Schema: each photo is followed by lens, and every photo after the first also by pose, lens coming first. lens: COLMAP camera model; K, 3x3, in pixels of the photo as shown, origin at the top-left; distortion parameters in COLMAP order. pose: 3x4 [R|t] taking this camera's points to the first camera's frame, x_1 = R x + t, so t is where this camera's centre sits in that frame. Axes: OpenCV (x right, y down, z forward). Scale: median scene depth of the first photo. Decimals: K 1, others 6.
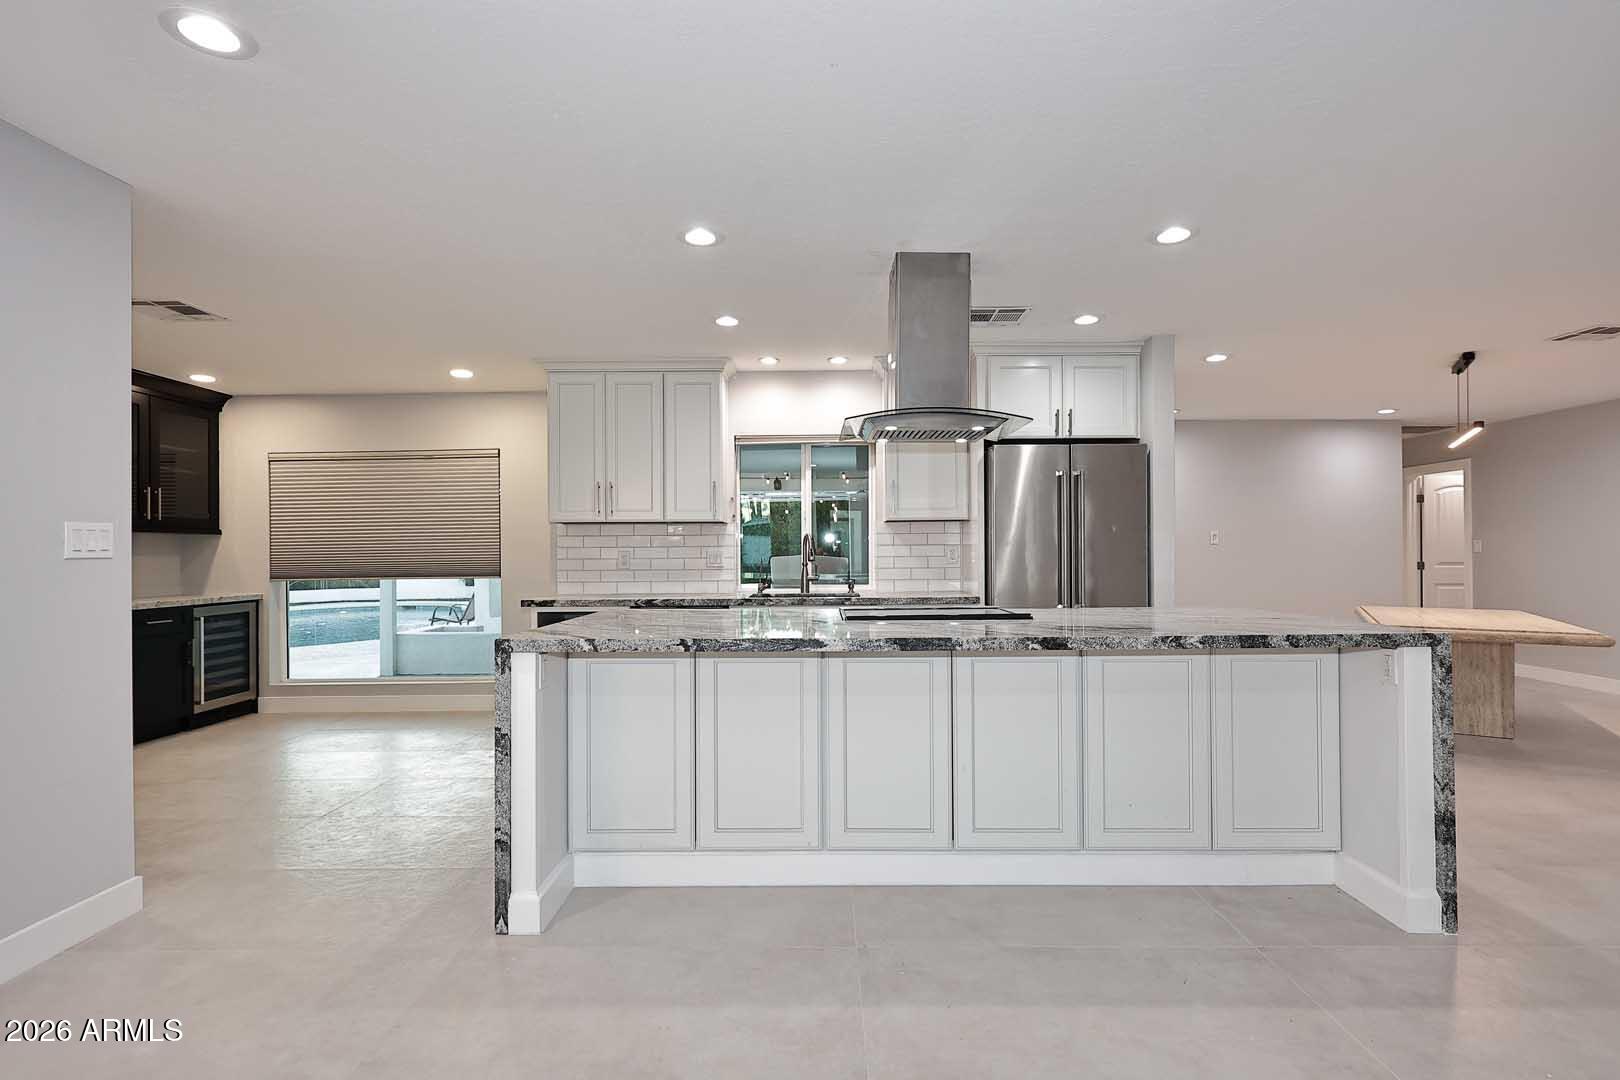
lens RADIAL K [[798.2, 0, 810.0], [0, 798.2, 540.0], [0, 0, 1]] dist [-0.000539, 0.000606]
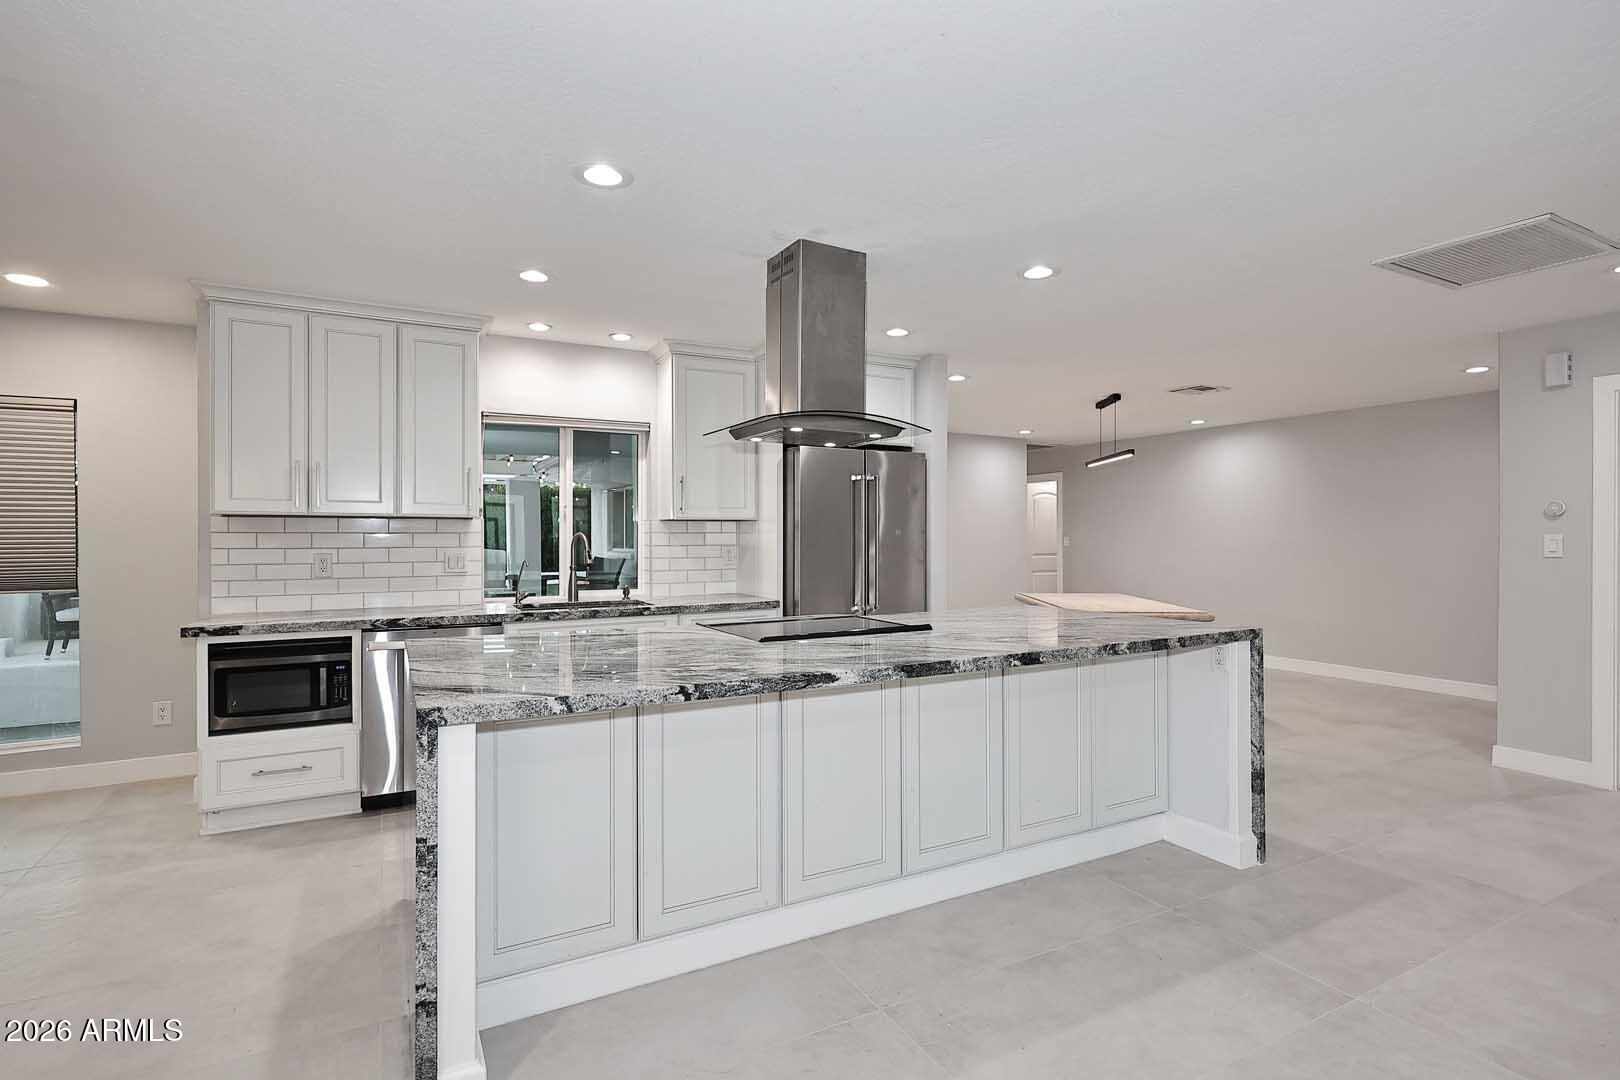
lens RADIAL K [[809.5, 0, 809.6], [0, 809.5, 524.7], [0, 0, 1]] dist [-0.006304, 0.000354]
pose [[0.866880, 0.010508, 0.498405, -0.367668], [-0.011663, 0.999932, -0.000796, -0.030676], [-0.498380, -0.005122, 0.866944, 0.190816]]
